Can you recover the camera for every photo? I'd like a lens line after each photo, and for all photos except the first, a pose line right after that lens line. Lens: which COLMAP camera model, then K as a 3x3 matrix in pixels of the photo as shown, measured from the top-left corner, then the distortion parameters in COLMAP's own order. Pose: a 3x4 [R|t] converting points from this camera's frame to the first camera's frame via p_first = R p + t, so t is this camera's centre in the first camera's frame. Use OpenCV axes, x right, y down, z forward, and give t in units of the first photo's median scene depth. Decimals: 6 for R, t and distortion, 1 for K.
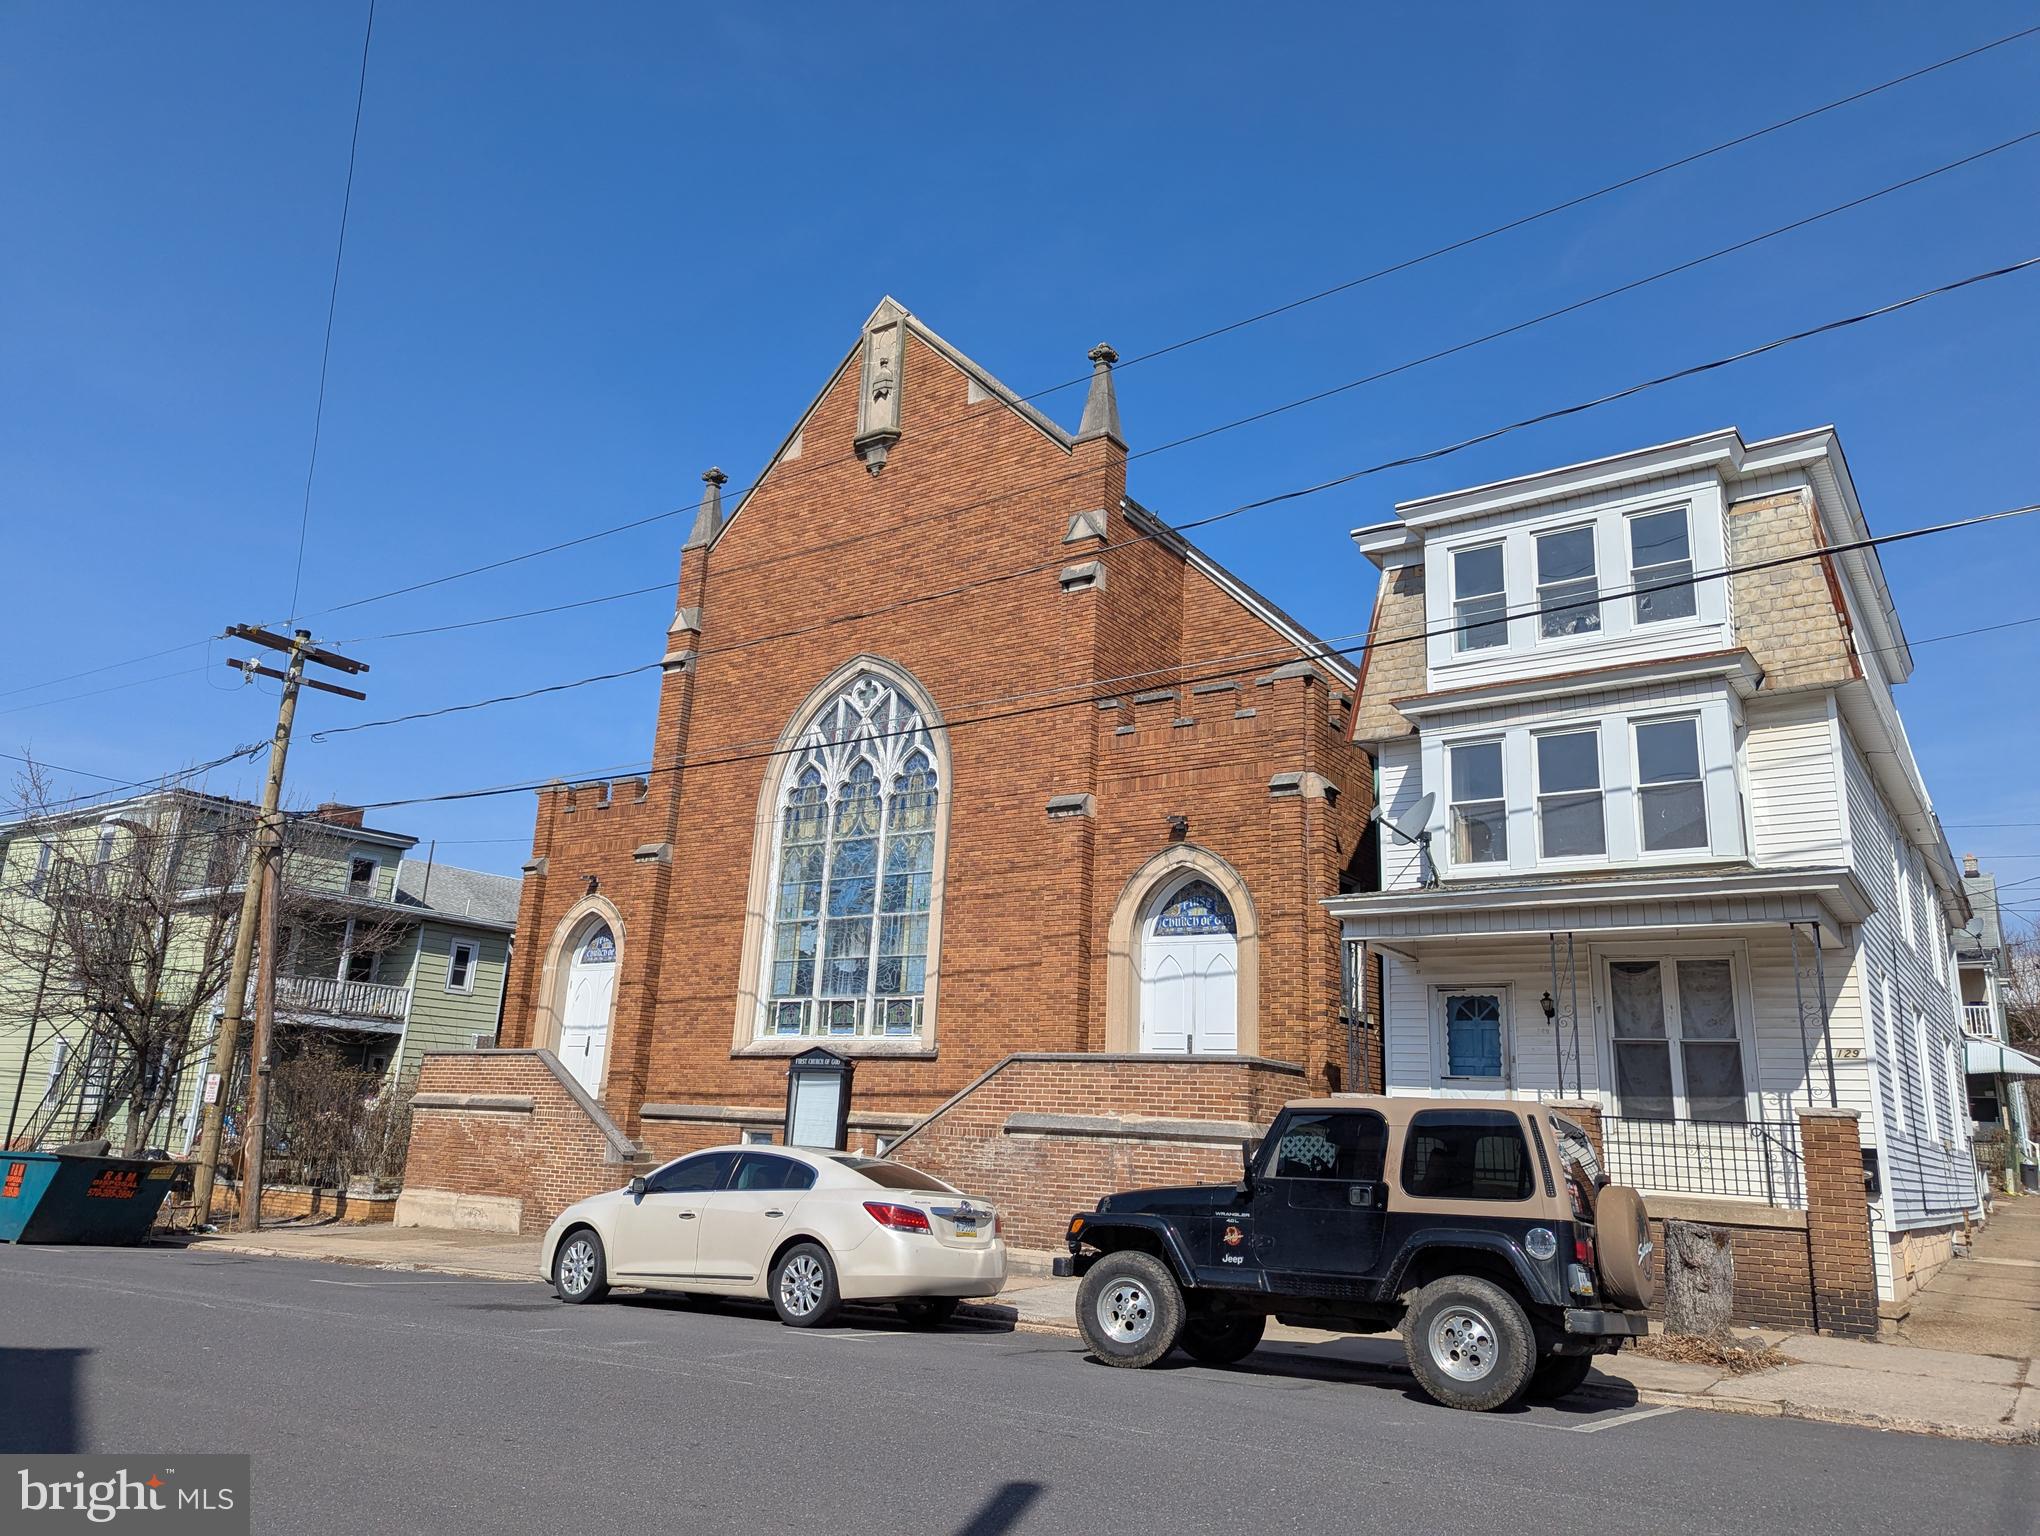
lens RADIAL K [[1429.3, 0, 1023.8], [0, 1429.3, 766.6], [0, 0, 1]] dist [0.078727, -0.105270]
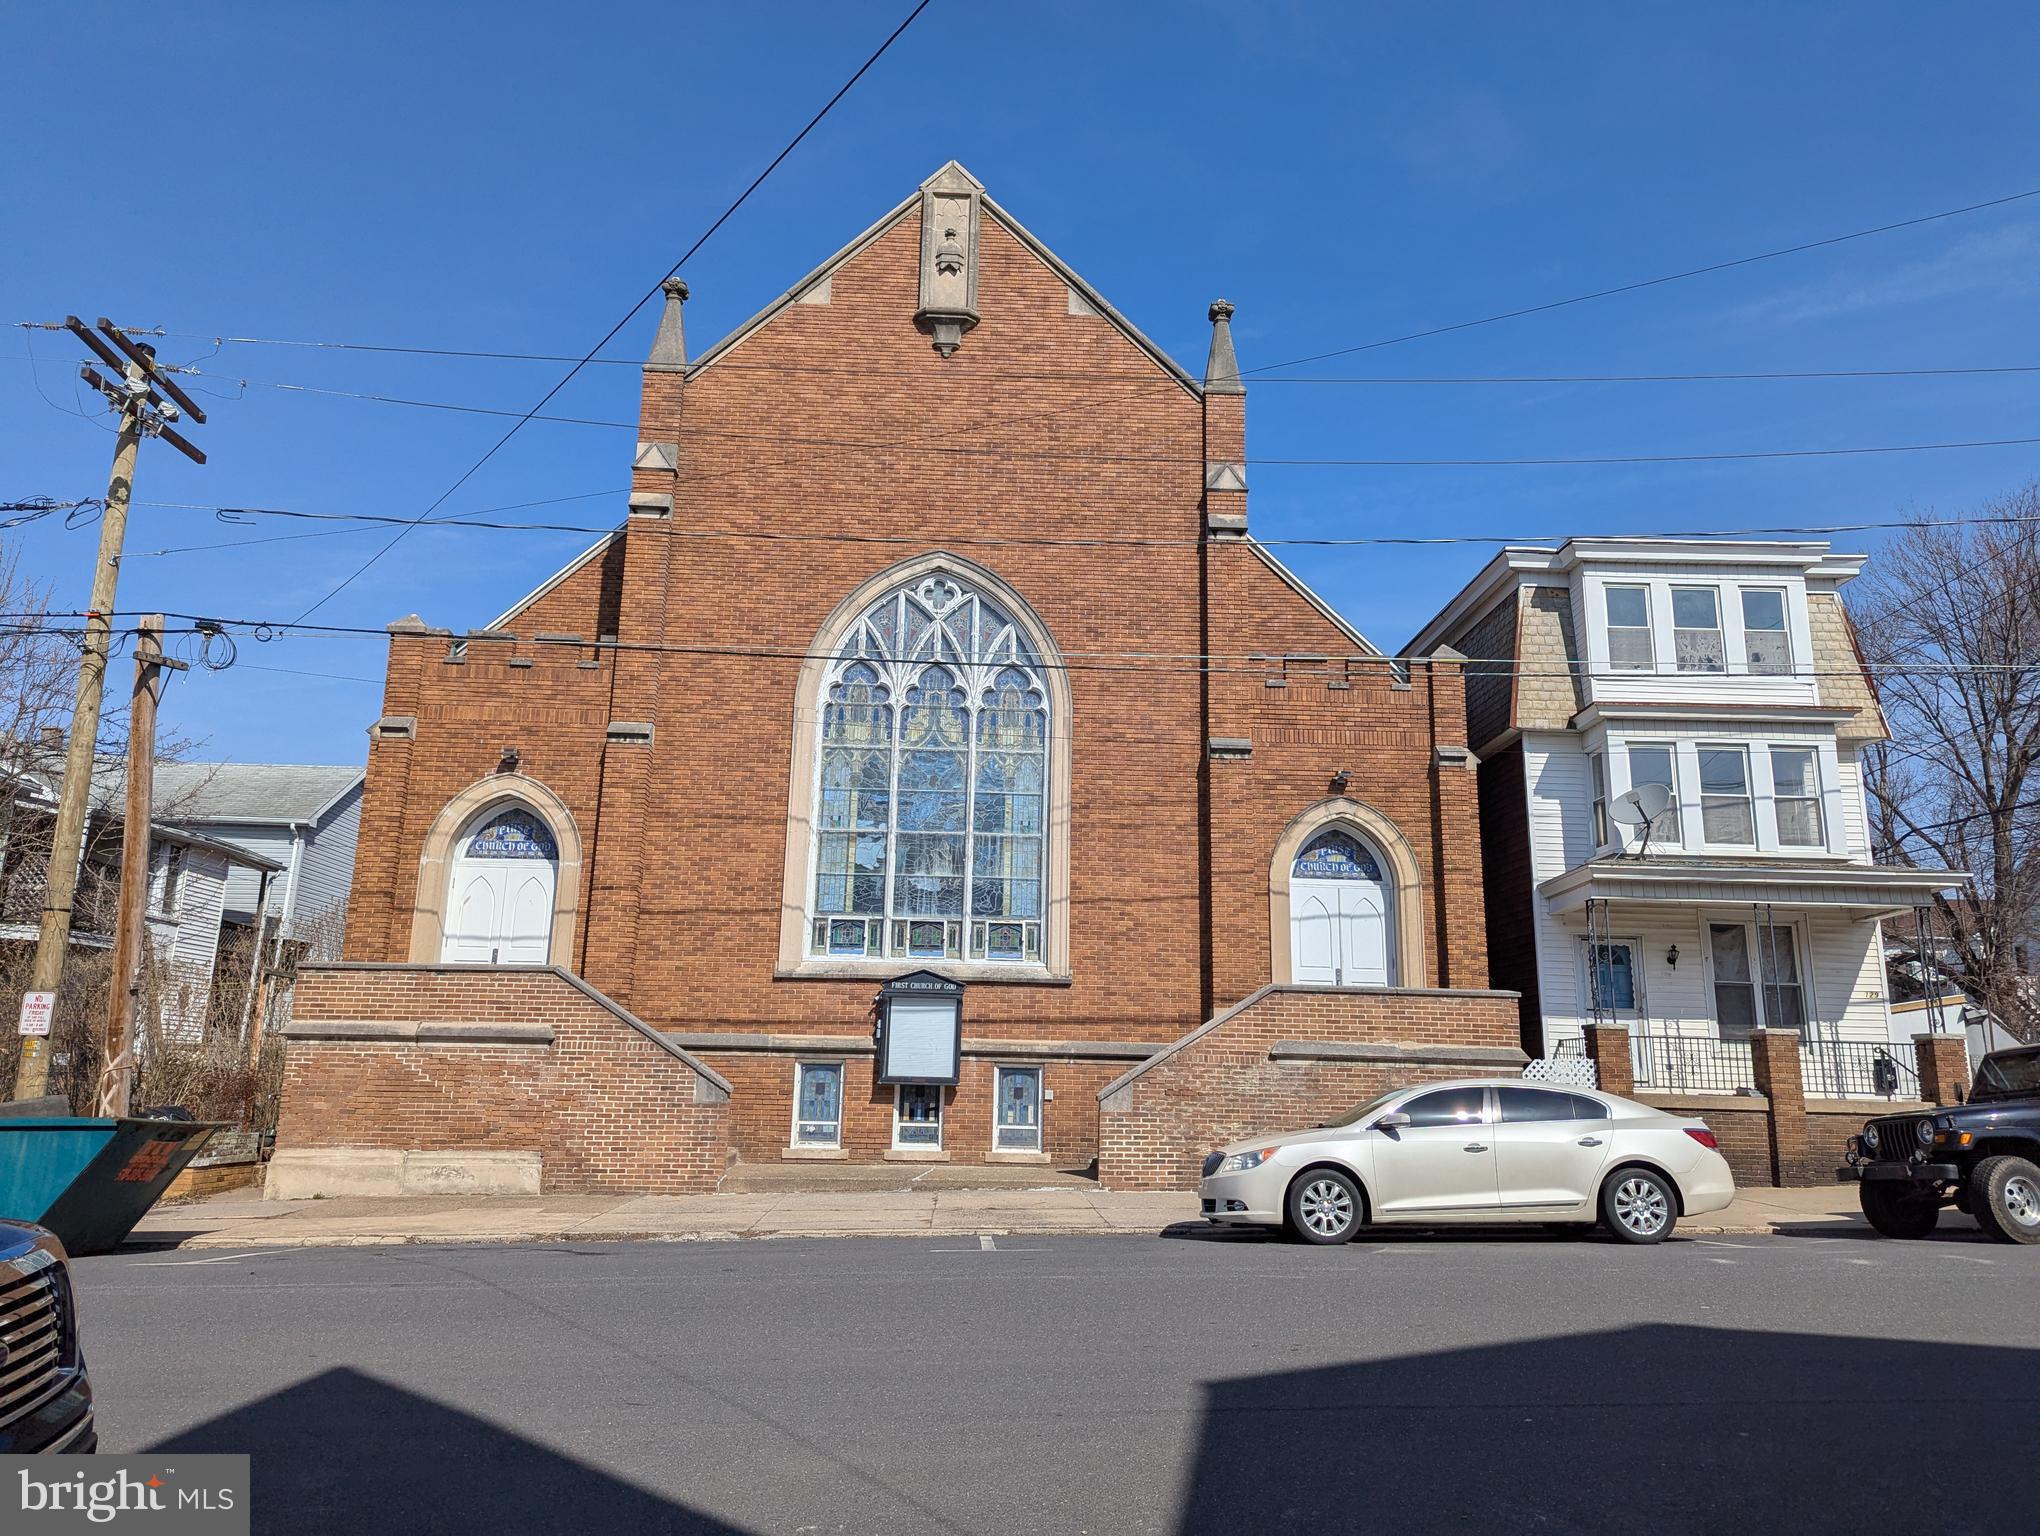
lens RADIAL K [[1421.1, 0, 1018.9], [0, 1421.1, 766.5], [0, 0, 1]] dist [0.081933, -0.100039]
pose [[0.799165, 0.100360, 0.592675, -0.633909], [-0.134711, 0.990788, 0.013870, 0.042128], [-0.585823, -0.090924, 0.805322, 0.227081]]
